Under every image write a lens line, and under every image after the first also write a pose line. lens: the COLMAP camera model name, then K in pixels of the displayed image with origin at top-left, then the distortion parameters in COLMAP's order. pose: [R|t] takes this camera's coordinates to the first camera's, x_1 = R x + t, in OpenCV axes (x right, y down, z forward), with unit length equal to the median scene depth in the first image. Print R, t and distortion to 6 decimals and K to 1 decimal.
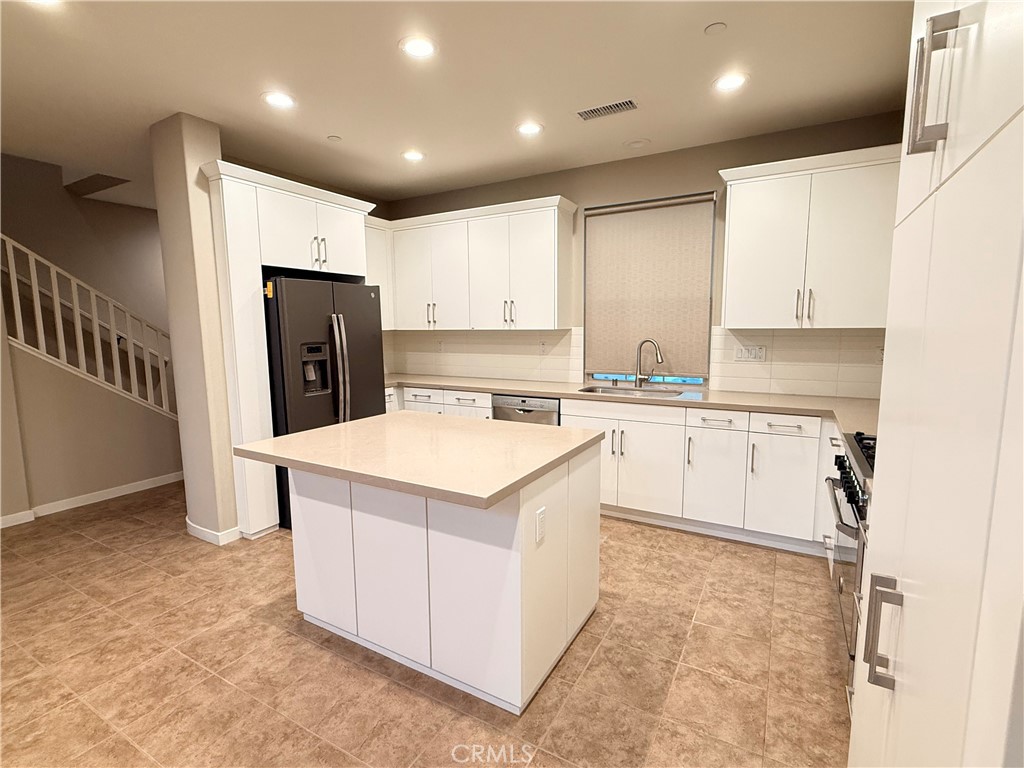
lens RADIAL K [[485.5, 0, 510.5], [0, 485.5, 386.2], [0, 0, 1]] dist [0.001444, -0.000757]
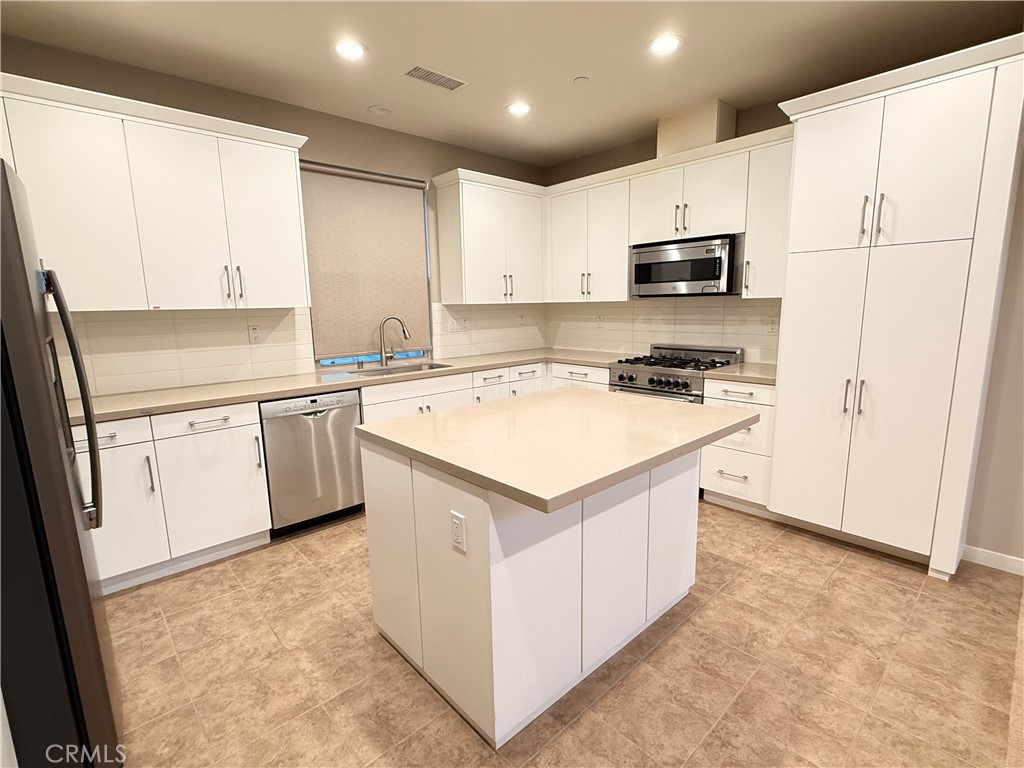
lens RADIAL K [[485.5, 0, 510.2], [0, 485.5, 386.0], [0, 0, 1]] dist [0.001444, -0.000757]
pose [[0.306496, -0.156635, 0.938896, -0.656610], [0.134402, 0.983607, 0.120220, -0.047462], [-0.942336, 0.089342, 0.322524, 0.507964]]
